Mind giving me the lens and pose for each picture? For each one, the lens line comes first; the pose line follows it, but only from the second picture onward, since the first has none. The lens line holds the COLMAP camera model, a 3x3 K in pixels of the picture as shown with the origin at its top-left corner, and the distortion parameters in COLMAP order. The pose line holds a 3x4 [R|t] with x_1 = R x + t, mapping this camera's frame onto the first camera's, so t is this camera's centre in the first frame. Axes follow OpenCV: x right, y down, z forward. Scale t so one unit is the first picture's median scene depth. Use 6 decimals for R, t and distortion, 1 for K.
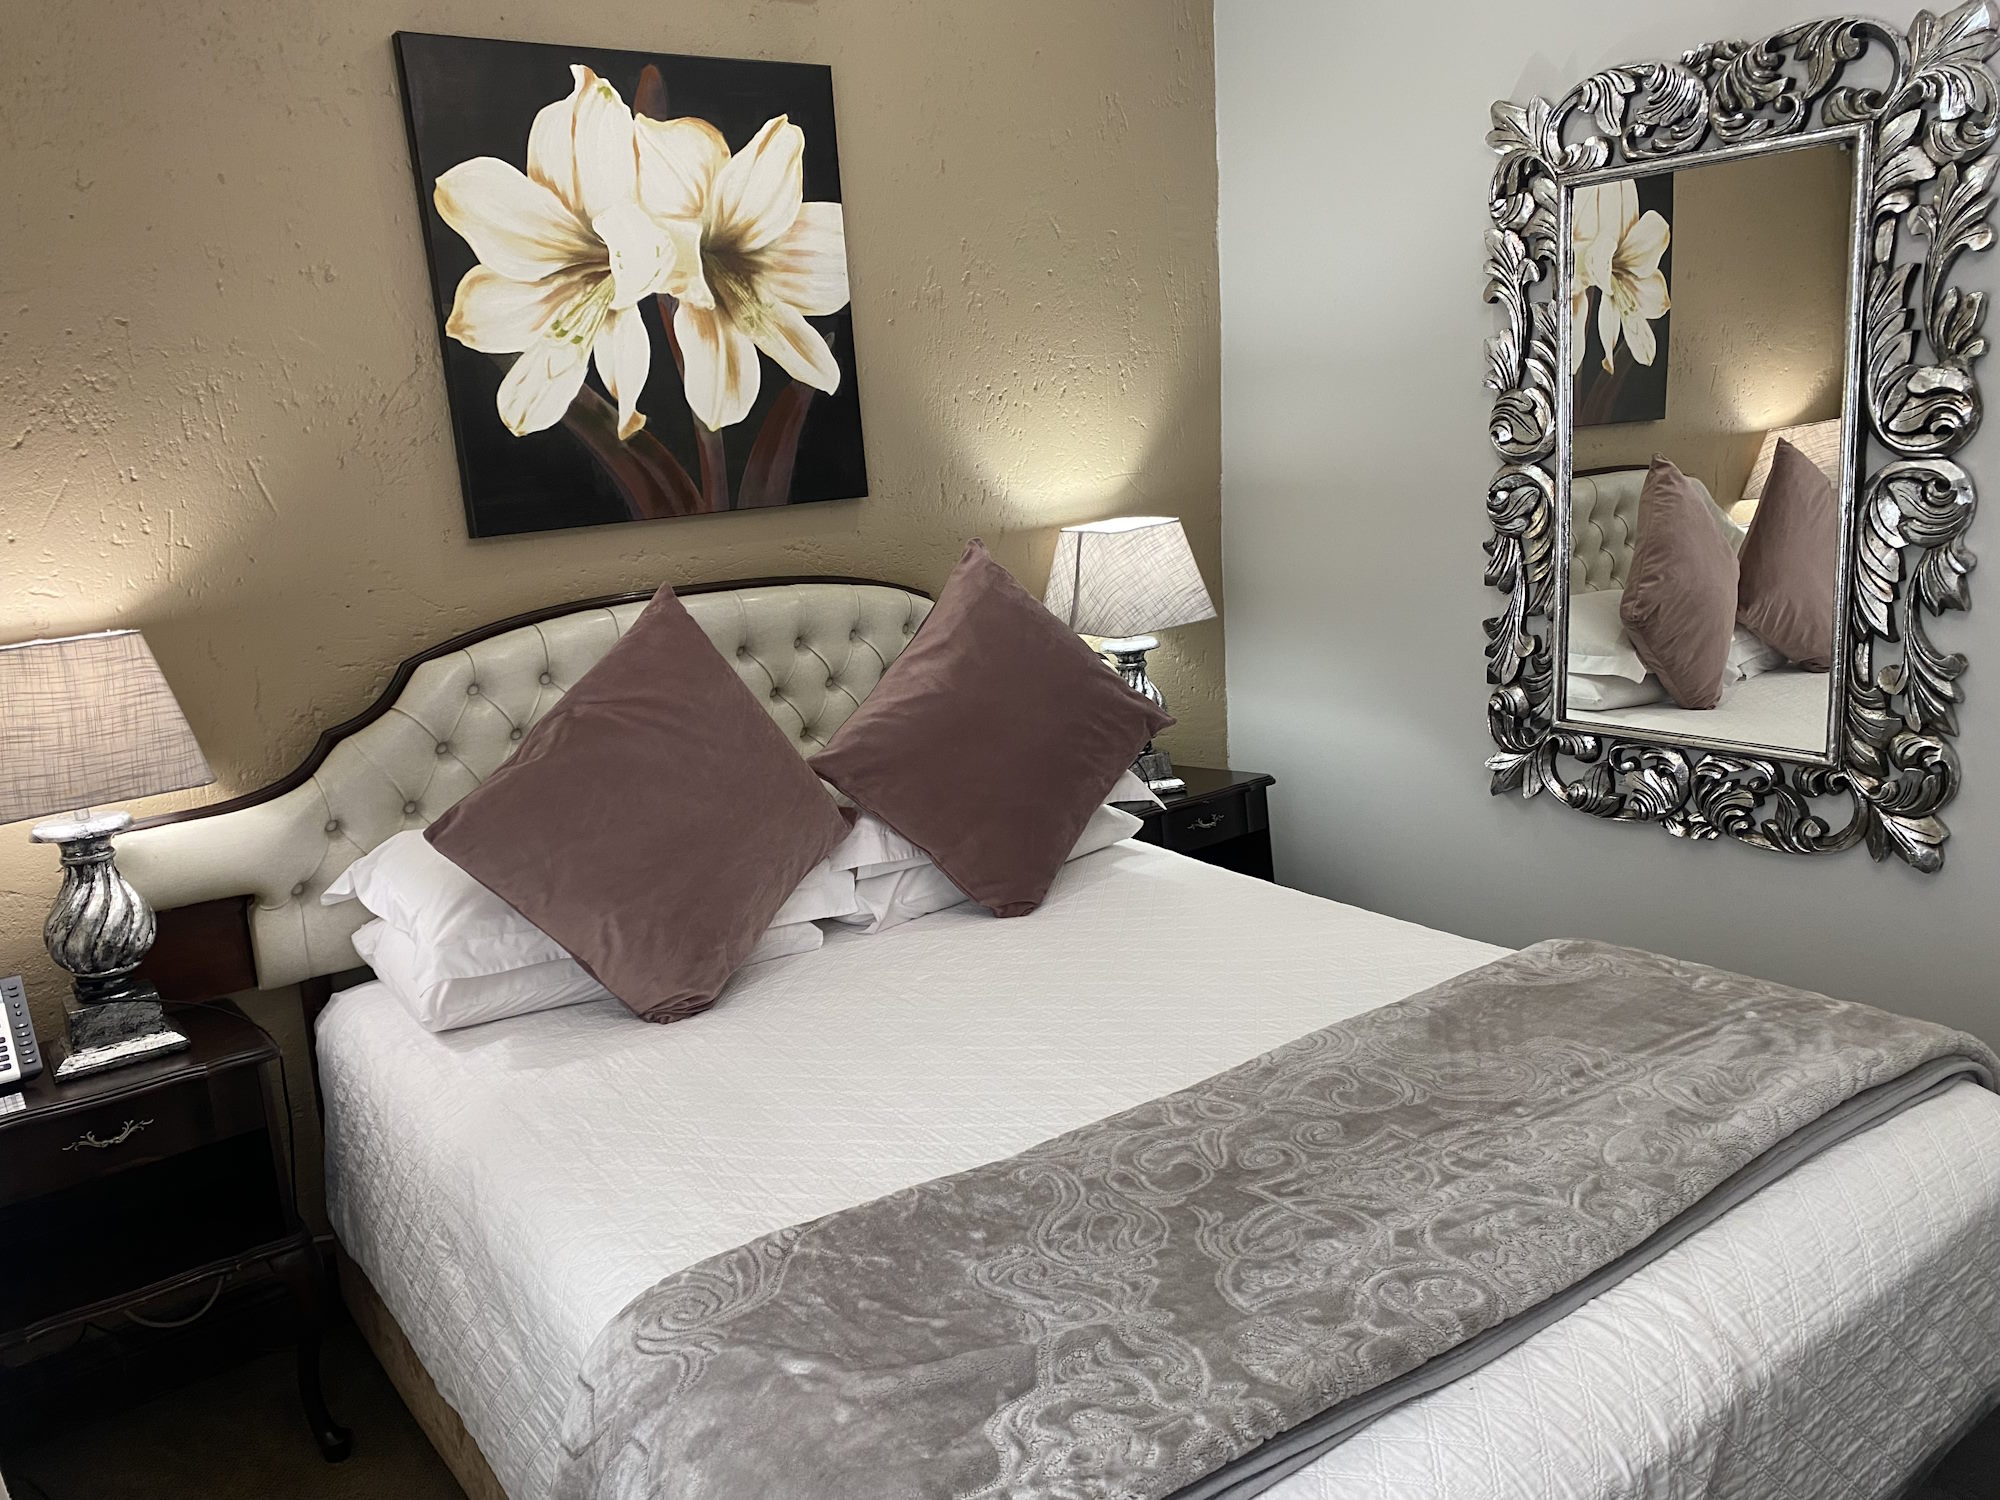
lens RADIAL K [[1546.3, 0, 1000.0], [0, 1546.3, 750.0], [0, 0, 1]] dist [0.011223, -0.095943]
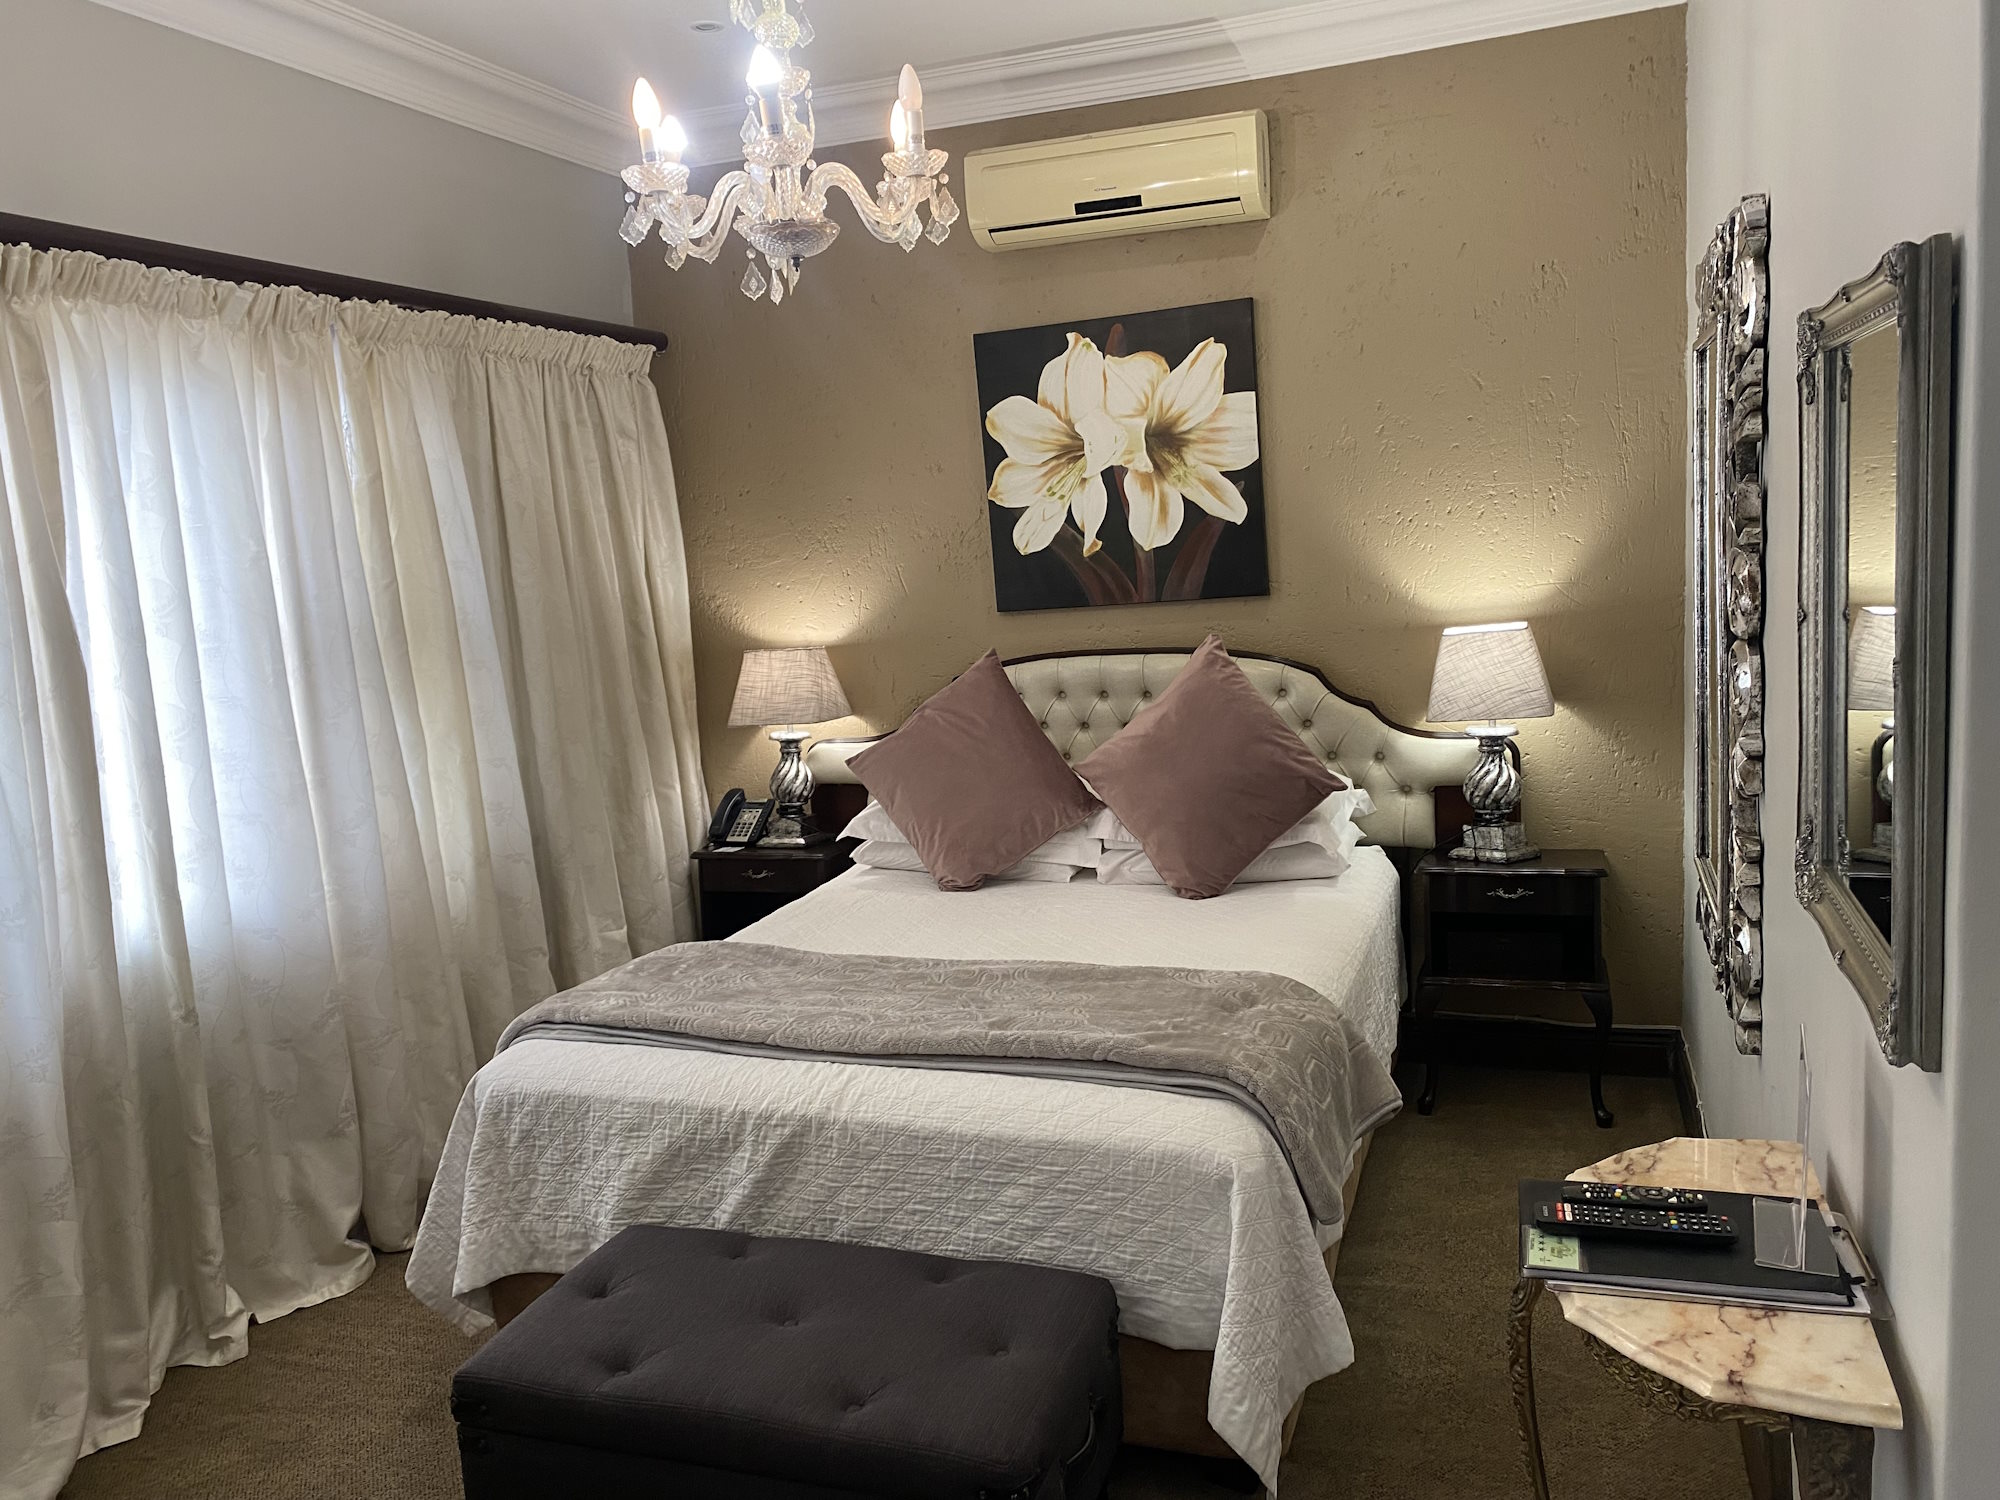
lens RADIAL K [[1529.3, 0, 990.3], [0, 1529.3, 748.6], [0, 0, 1]] dist [0.056288, -0.096327]
pose [[0.525406, 0.150598, -0.837418, 1.076051], [-0.139959, 0.986102, 0.089524, -0.130661], [0.839262, 0.070168, 0.539181, 0.061203]]
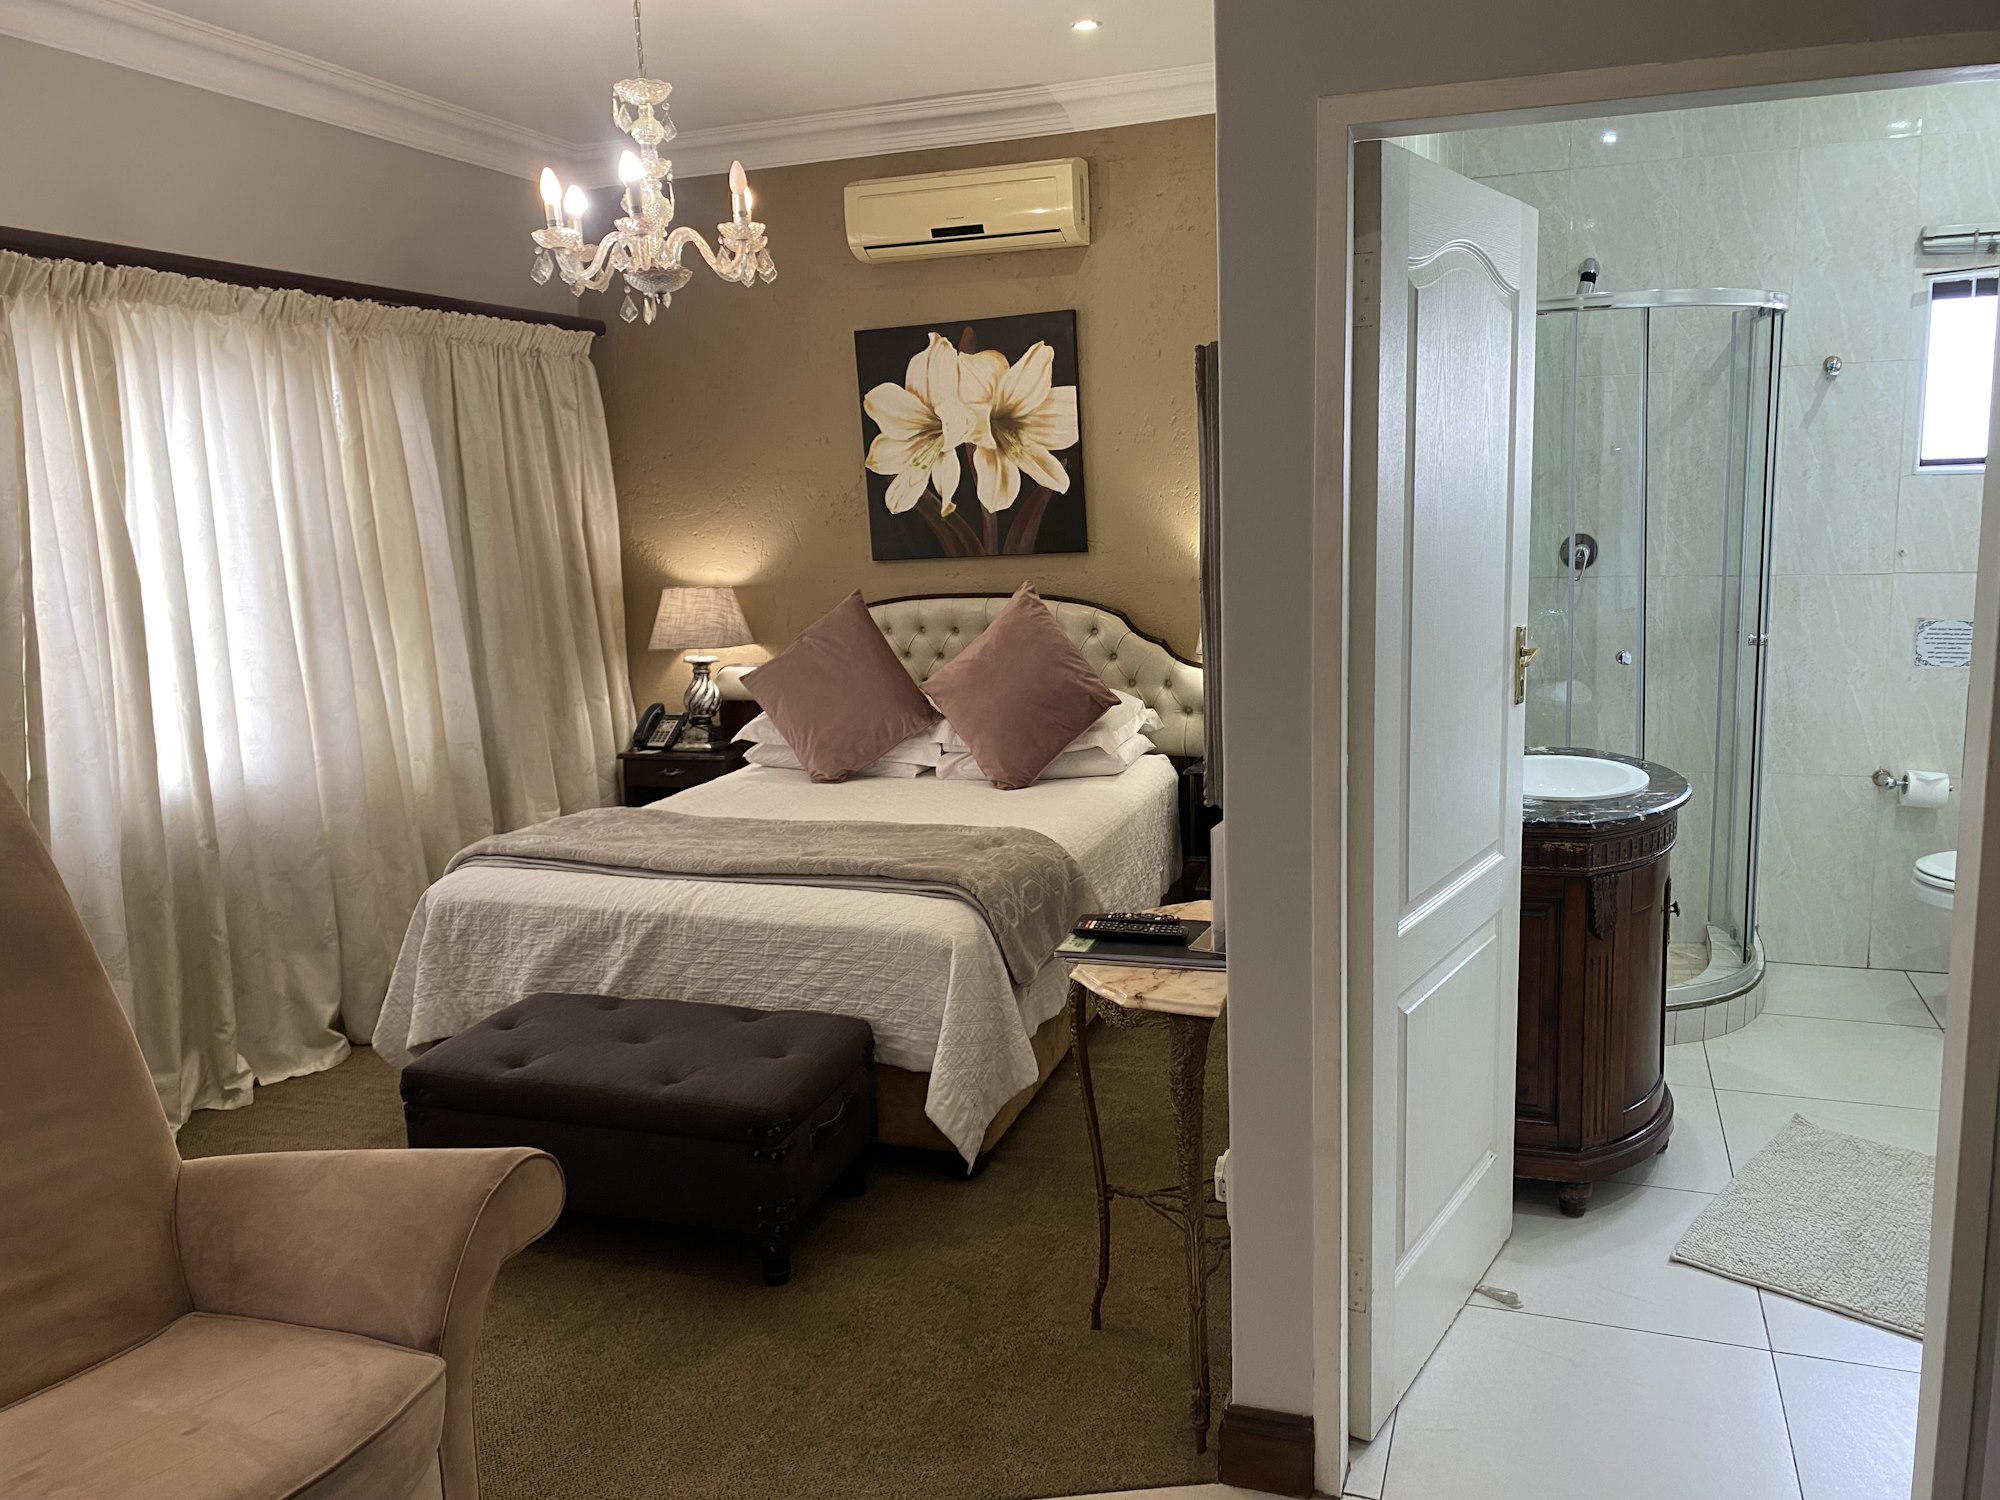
lens RADIAL K [[1543.1, 0, 1000.0], [0, 1543.1, 750.0], [0, 0, 1]] dist [0.086287, -0.190703]
pose [[0.529255, 0.180510, -0.829039, 1.490403], [-0.162469, 0.980587, 0.109787, -0.135865], [0.832762, 0.076588, 0.548308, -0.007204]]
